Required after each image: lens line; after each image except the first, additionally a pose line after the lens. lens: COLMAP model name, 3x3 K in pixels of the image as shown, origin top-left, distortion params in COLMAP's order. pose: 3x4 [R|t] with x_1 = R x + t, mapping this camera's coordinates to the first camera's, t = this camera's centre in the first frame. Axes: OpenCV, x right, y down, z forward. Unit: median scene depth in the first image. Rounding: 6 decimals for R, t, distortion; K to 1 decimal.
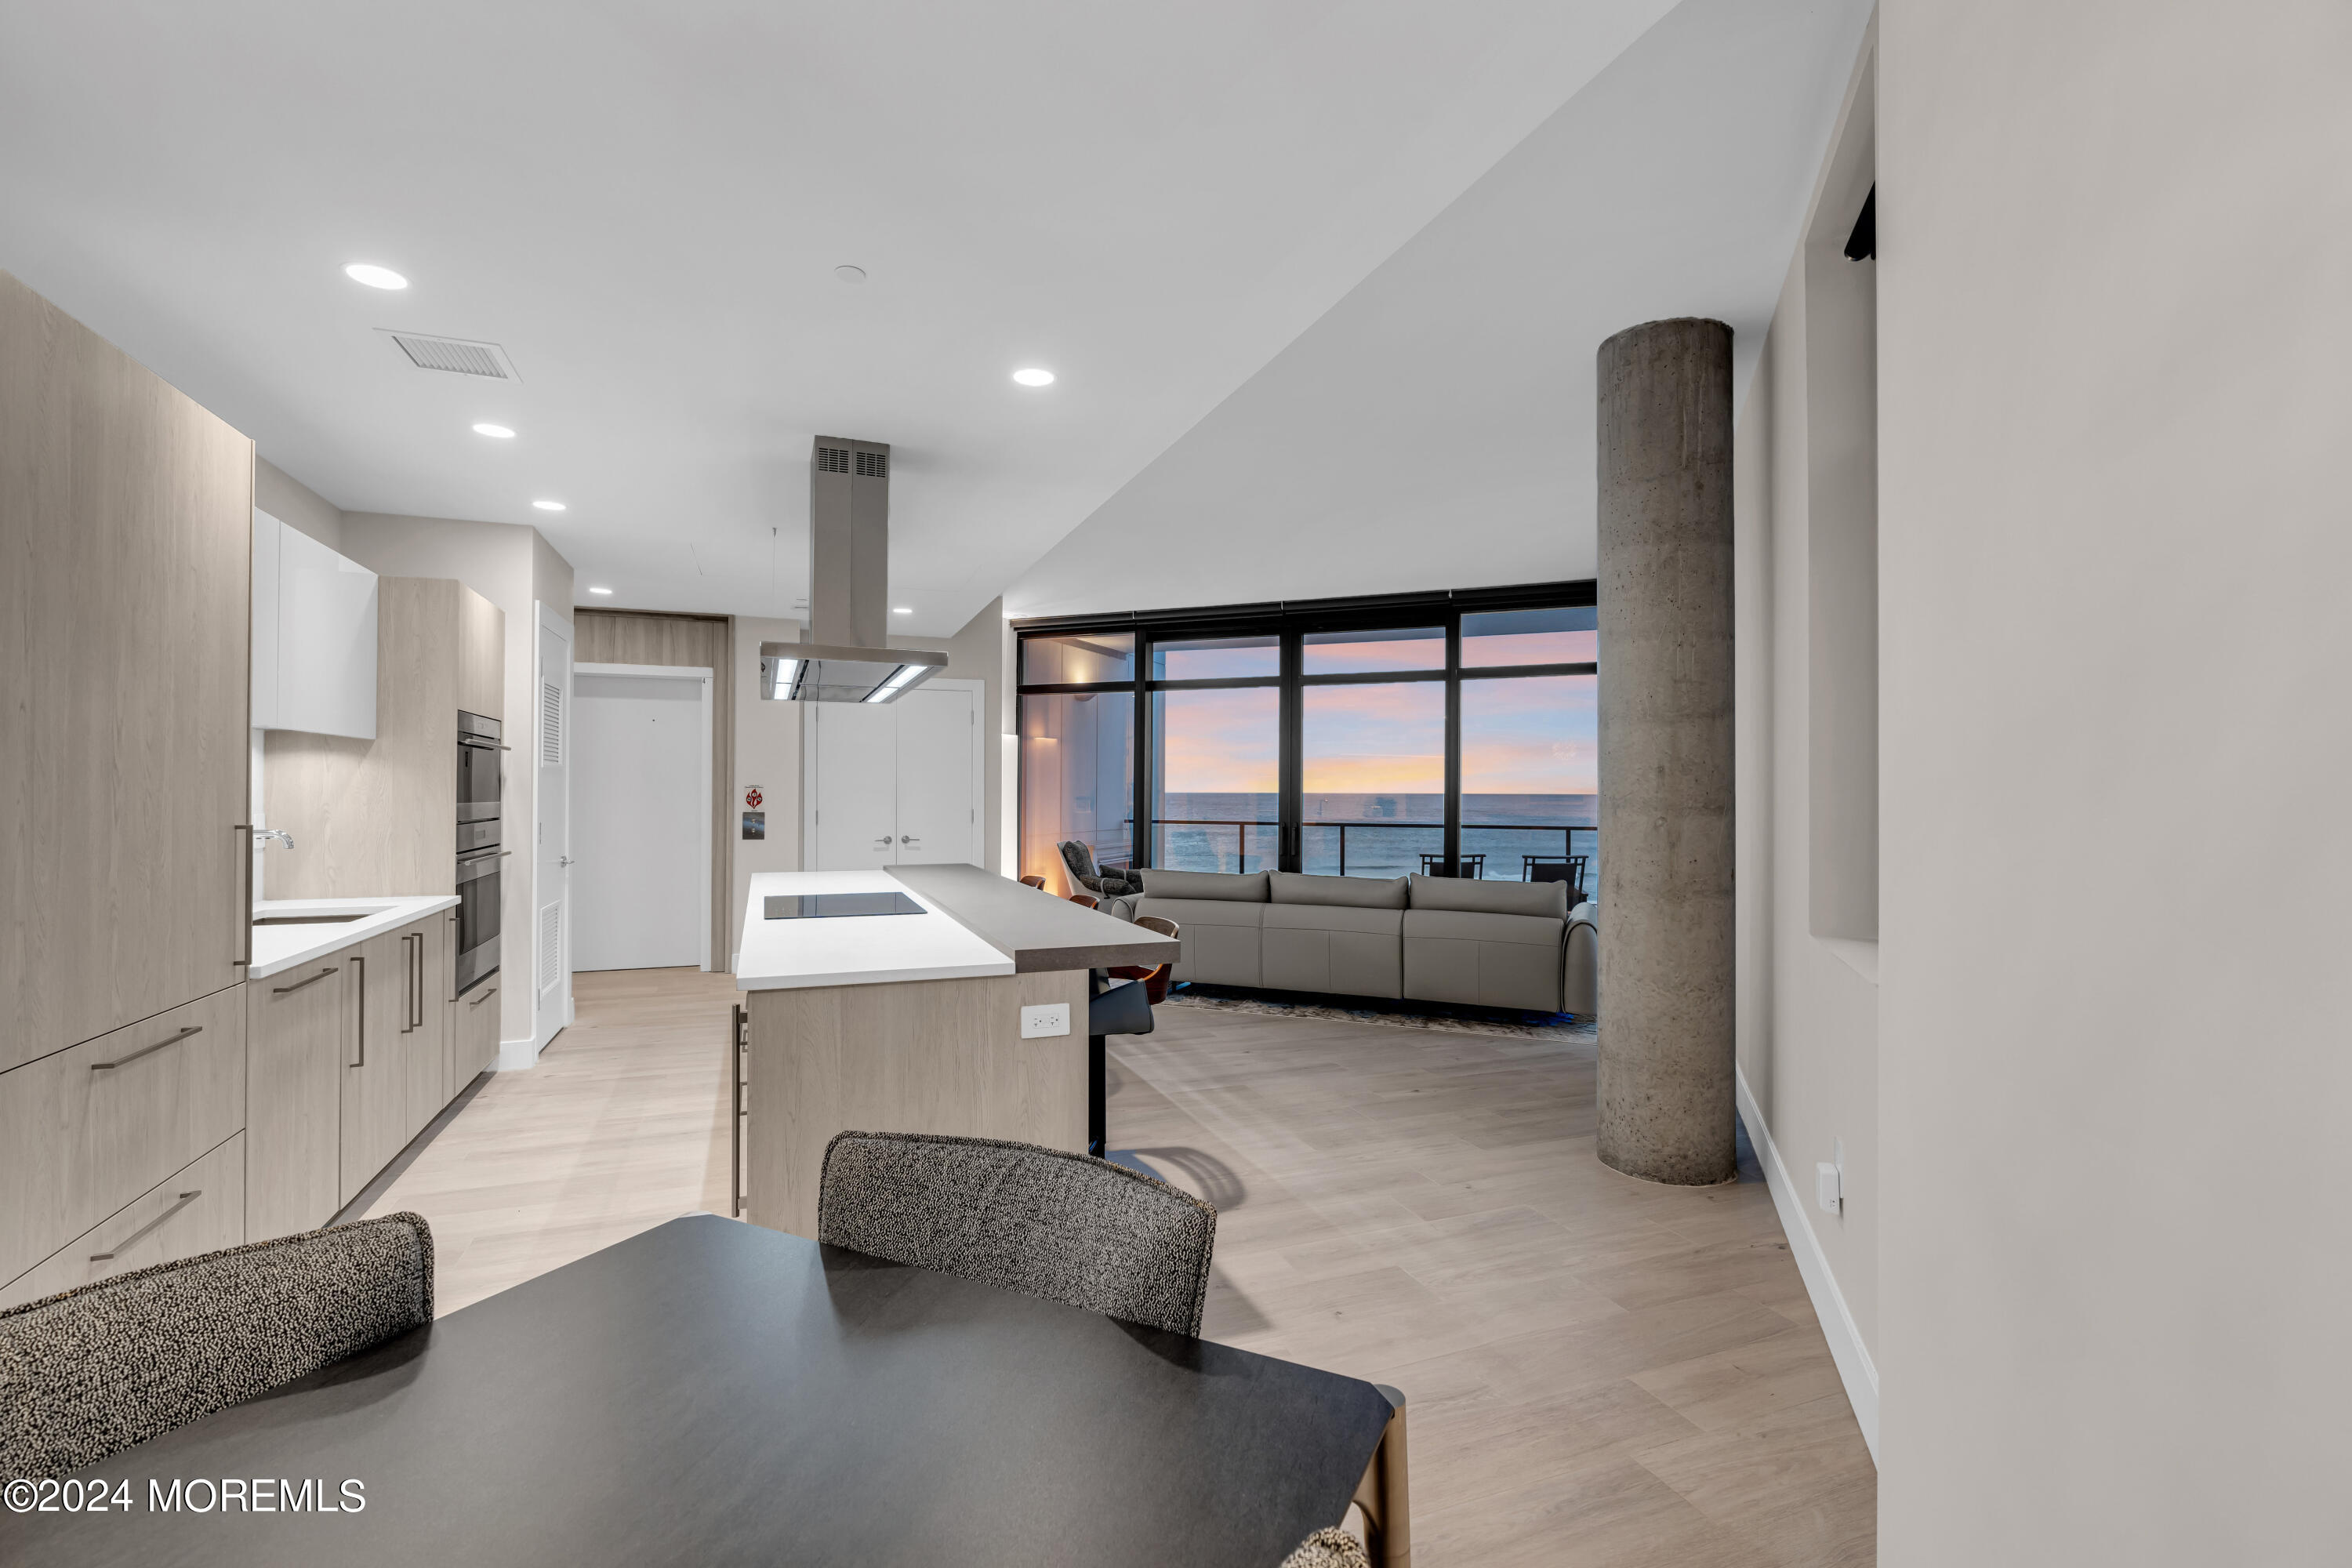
lens RADIAL K [[1046.8, 0, 1177.8], [0, 1046.8, 785.8], [0, 0, 1]] dist [-0.009995, 0.002905]
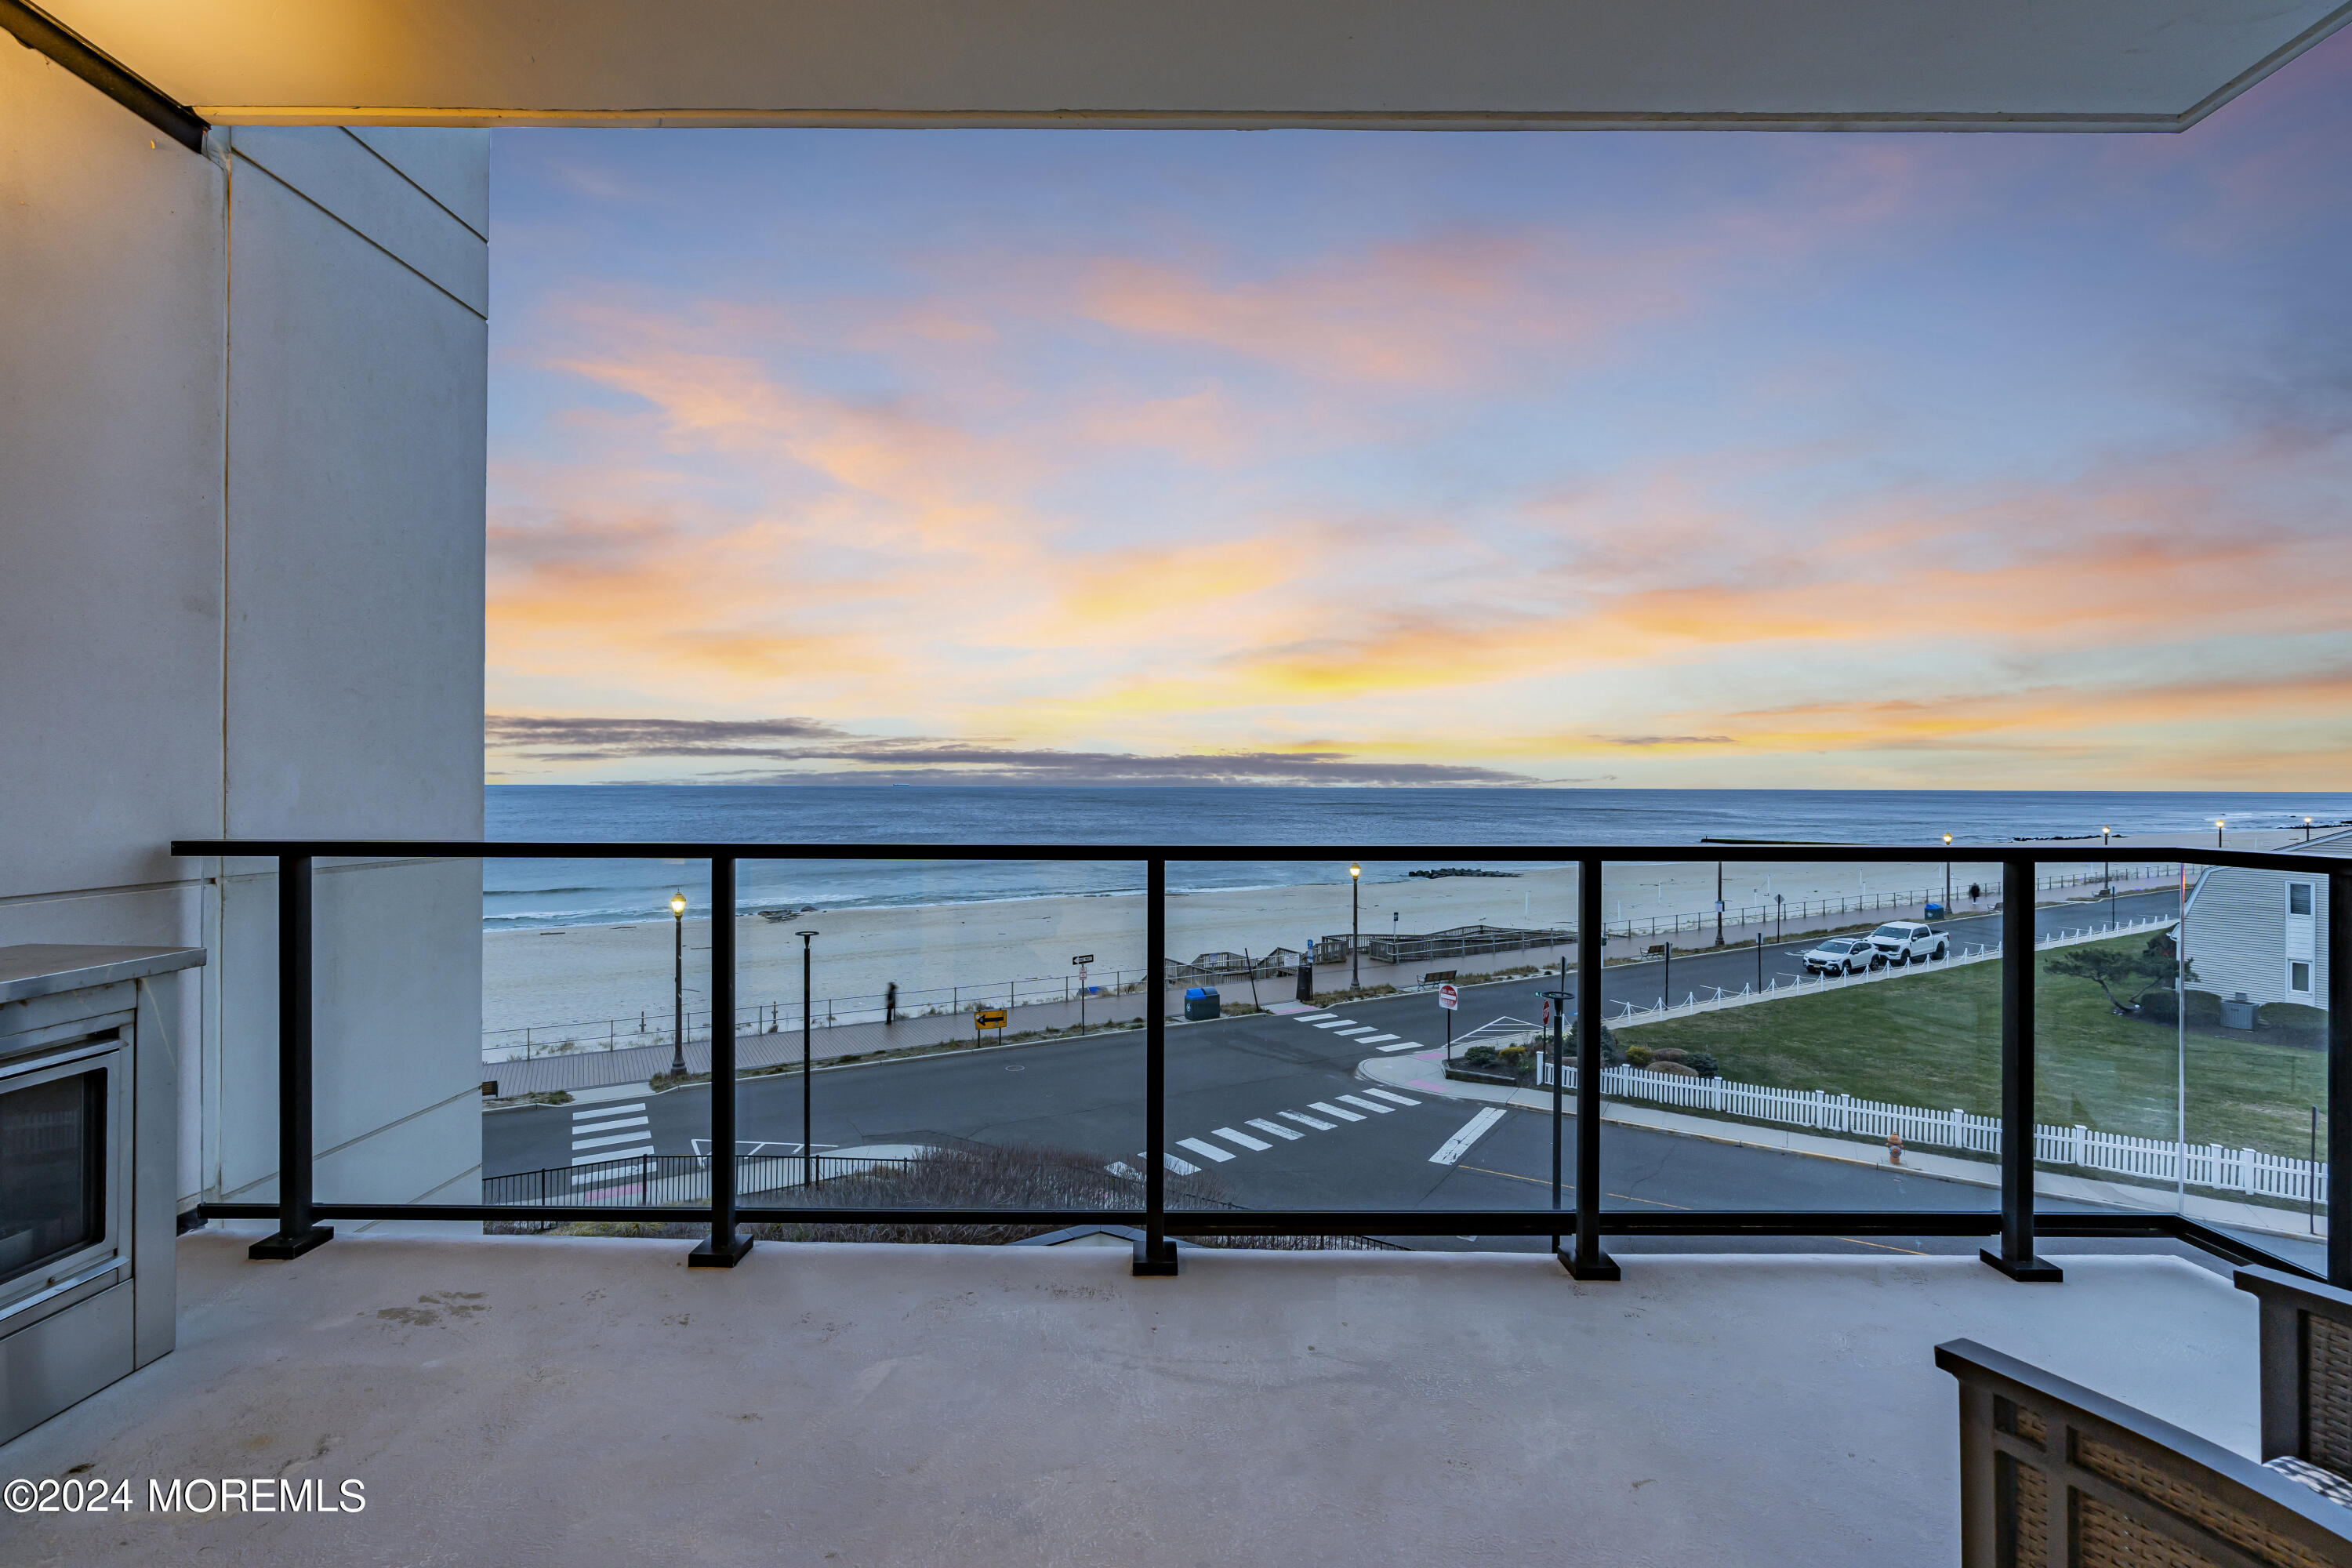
lens RADIAL K [[1047.2, 0, 1177.4], [0, 1047.2, 786.6], [0, 0, 1]] dist [-0.011769, 0.004332]
pose [[0.923245, -0.000755, 0.384211, 0.128901], [-0.001879, 0.999977, 0.006480, 0.038014], [-0.384207, -0.006705, 0.923223, 1.460648]]
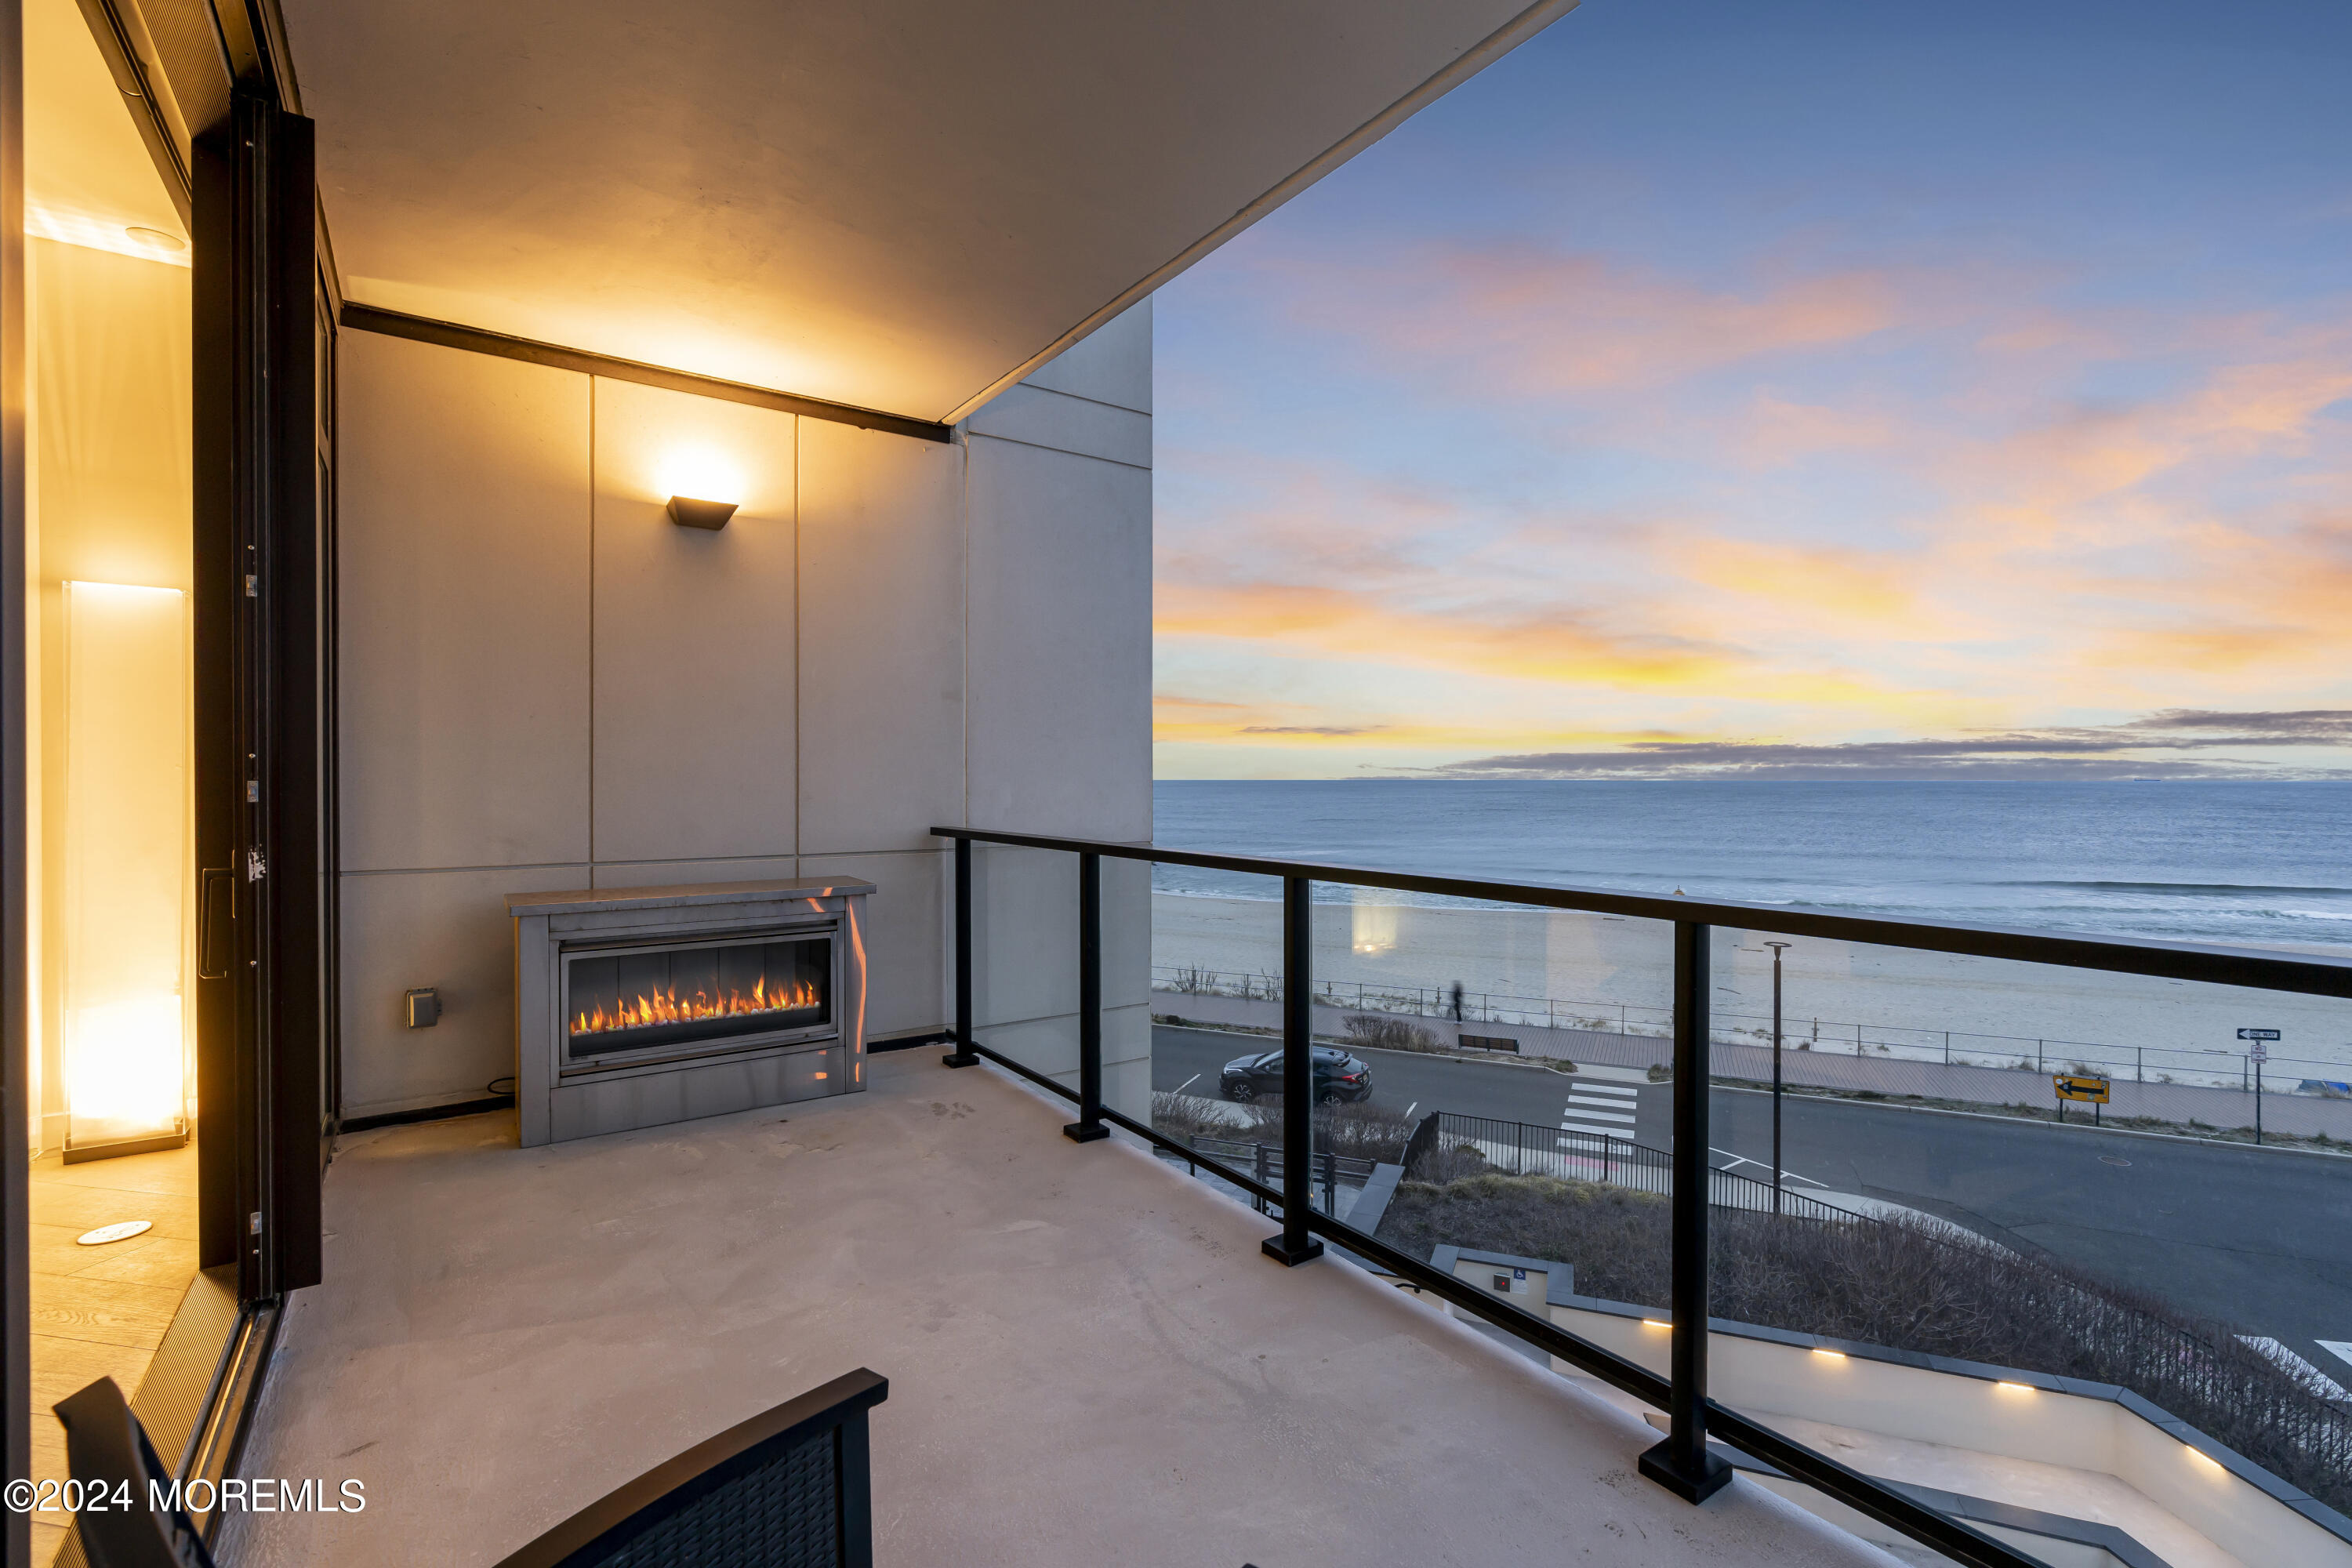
lens RADIAL K [[1047.2, 0, 1178.5], [0, 1047.2, 785.1], [0, 0, 1]] dist [-0.011769, 0.004332]
pose [[0.847766, -0.000384, -0.530370, 0.513500], [0.005075, 0.999960, 0.007387, 0.026965], [0.530346, -0.008955, 0.847734, 1.443881]]
